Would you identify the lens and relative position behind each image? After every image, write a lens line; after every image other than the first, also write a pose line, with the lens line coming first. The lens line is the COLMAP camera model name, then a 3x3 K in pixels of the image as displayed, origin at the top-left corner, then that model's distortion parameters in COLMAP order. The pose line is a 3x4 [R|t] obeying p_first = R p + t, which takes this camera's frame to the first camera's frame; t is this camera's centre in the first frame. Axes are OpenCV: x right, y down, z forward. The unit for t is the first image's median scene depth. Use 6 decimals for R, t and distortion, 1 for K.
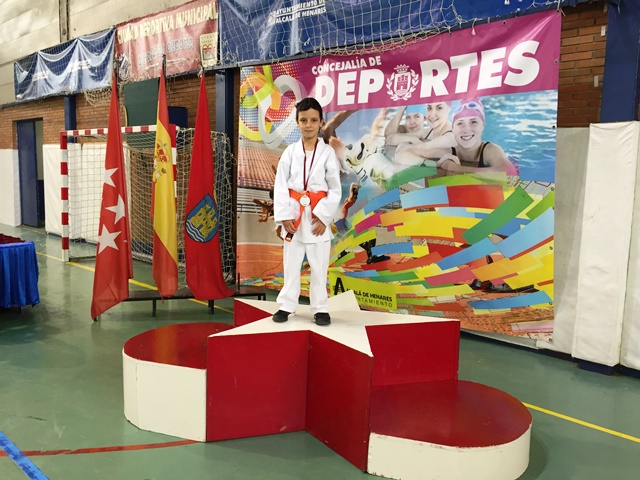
lens RADIAL K [[540.5, 0, 320.4], [0, 540.5, 237.6], [0, 0, 1]] dist [0.097447, -0.139040]
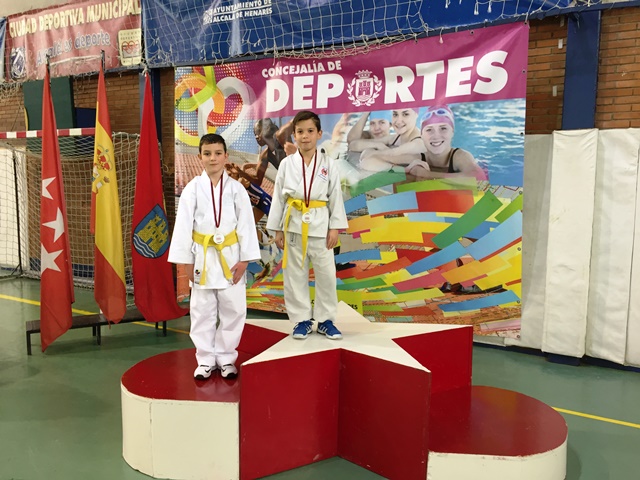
lens RADIAL K [[540.5, 0, 318.1], [0, 540.5, 237.4], [0, 0, 1]] dist [0.097447, -0.139040]
pose [[0.975009, -0.036682, 0.219117, -0.166811], [0.038828, 0.999231, -0.005494, -0.011491], [-0.218747, 0.013865, 0.975683, 0.058120]]
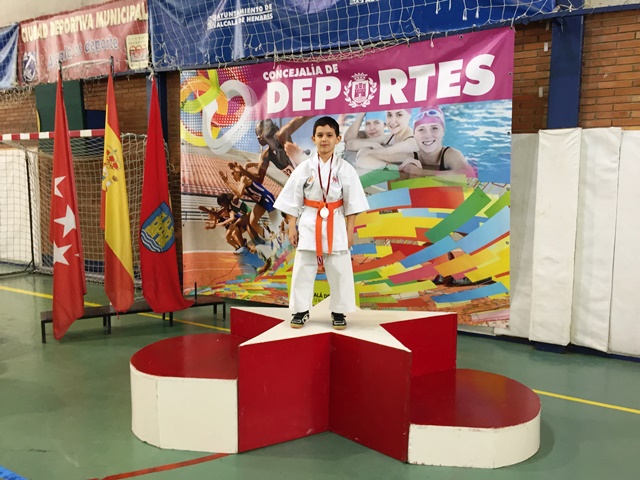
lens RADIAL K [[540.5, 0, 317.6], [0, 540.5, 237.9], [0, 0, 1]] dist [0.097447, -0.139040]
pose [[0.977919, -0.039092, 0.205296, -0.160846], [0.040886, 0.999154, -0.004504, -0.001298], [-0.204946, 0.012798, 0.978690, 0.004265]]
